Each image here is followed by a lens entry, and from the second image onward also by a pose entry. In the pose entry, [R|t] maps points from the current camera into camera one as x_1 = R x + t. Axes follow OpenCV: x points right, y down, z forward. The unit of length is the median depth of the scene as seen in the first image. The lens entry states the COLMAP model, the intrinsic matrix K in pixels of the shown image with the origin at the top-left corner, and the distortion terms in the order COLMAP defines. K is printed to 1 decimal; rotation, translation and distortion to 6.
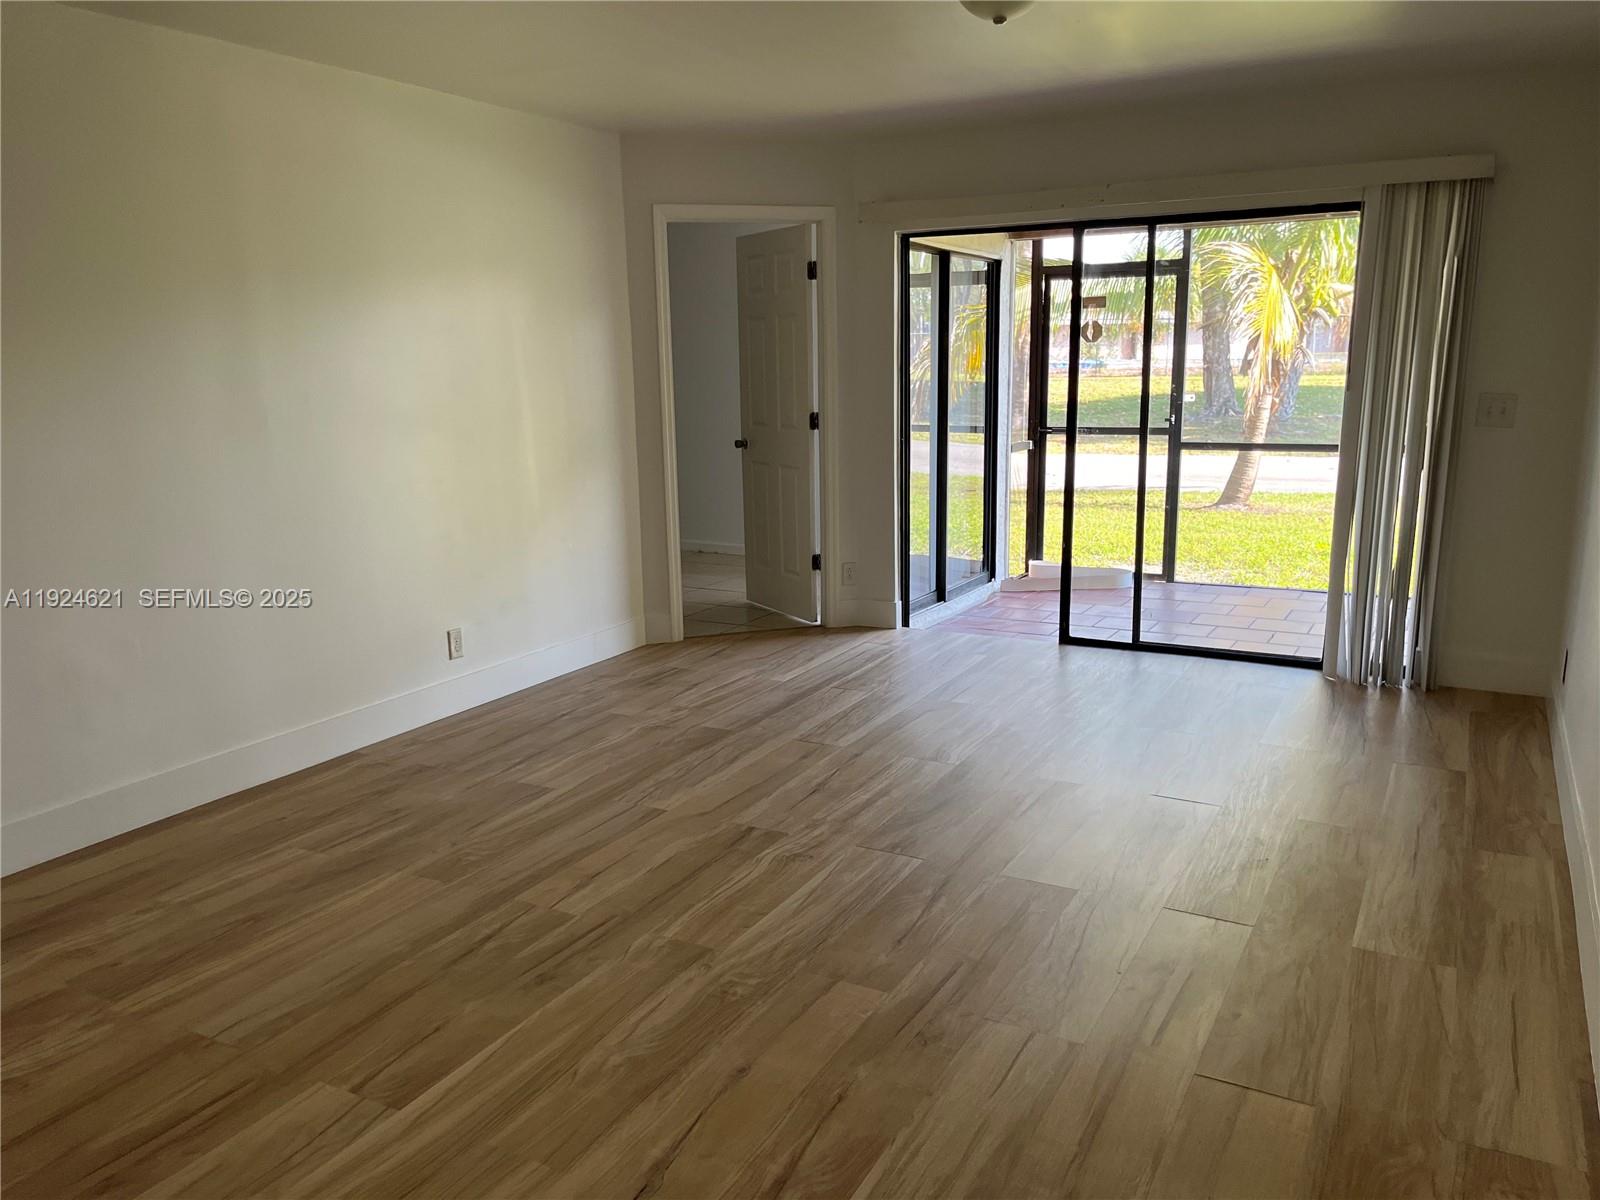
lens RADIAL K [[1203.8, 0, 823.5], [0, 1203.8, 610.3], [0, 0, 1]] dist [0.063200, -0.079474]
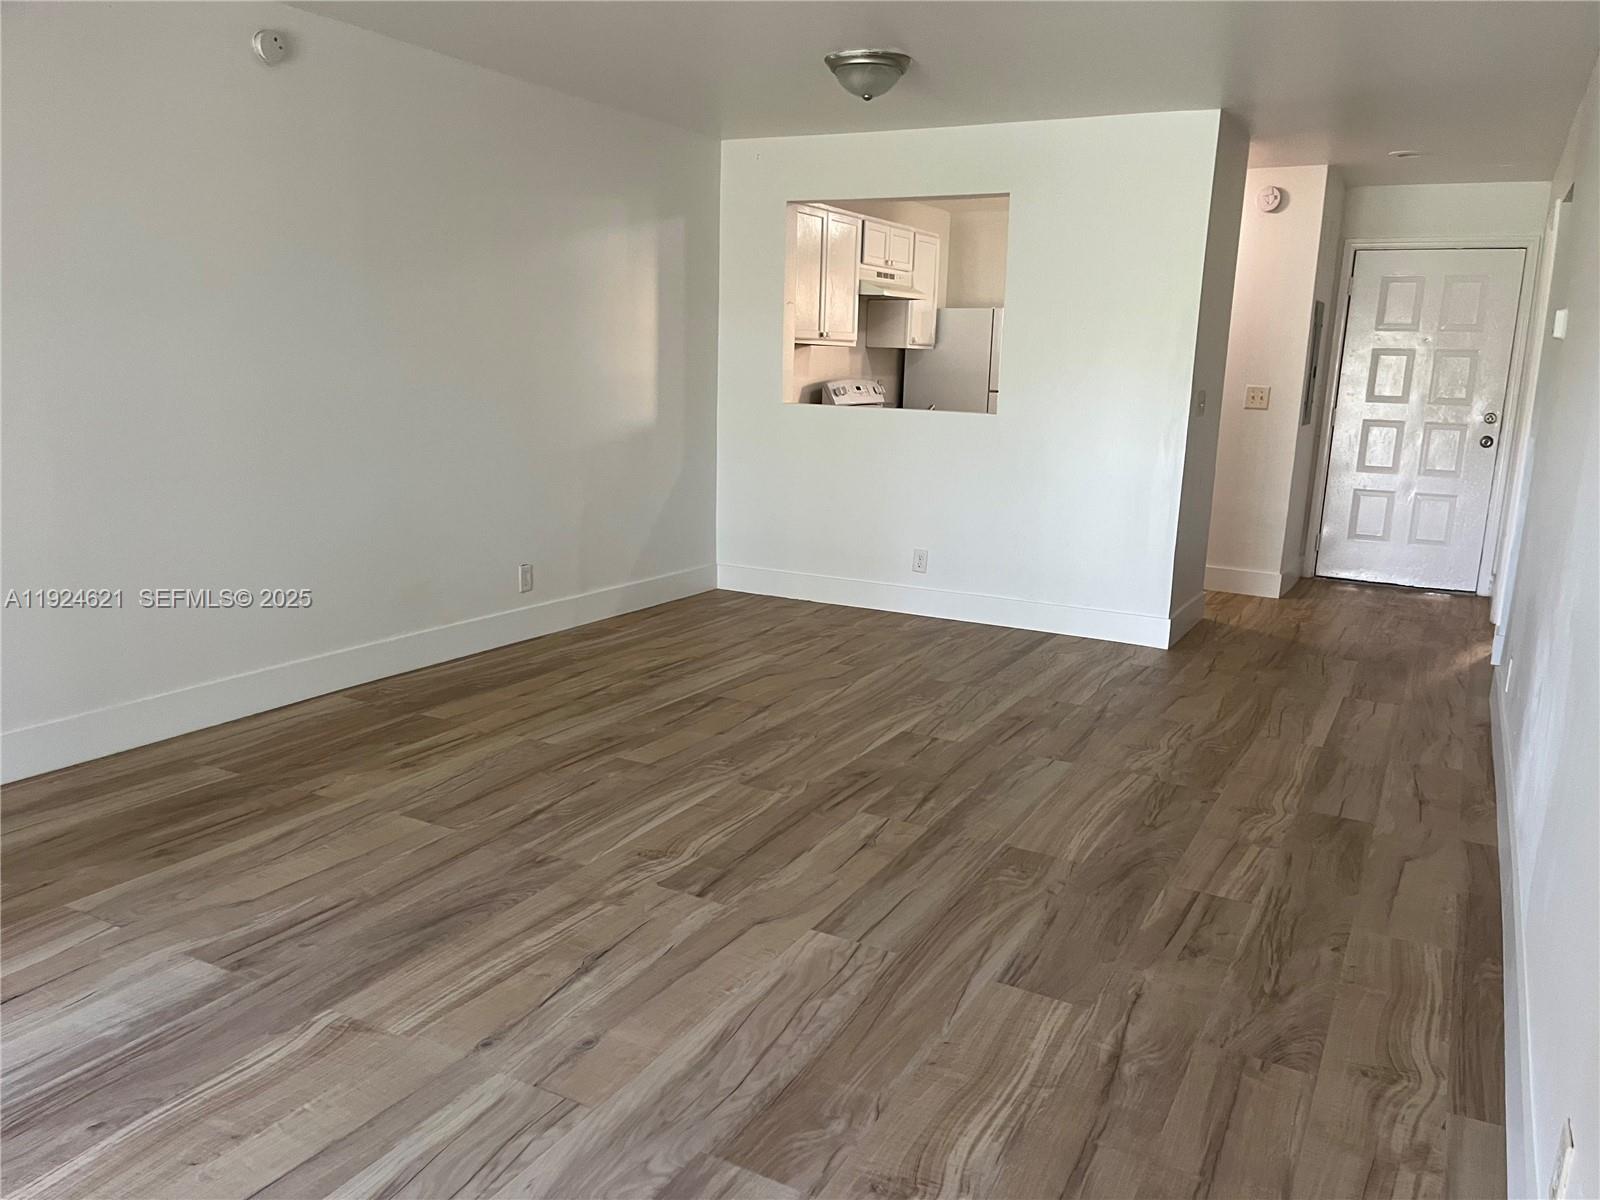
lens RADIAL K [[1203.8, 0, 817.3], [0, 1203.8, 613.3], [0, 0, 1]] dist [0.063200, -0.079474]
pose [[-0.999883, -0.015306, 0.000617, -0.111203], [-0.013728, 0.913179, 0.407327, -0.264683], [-0.006798, 0.407270, -0.913282, 1.362573]]
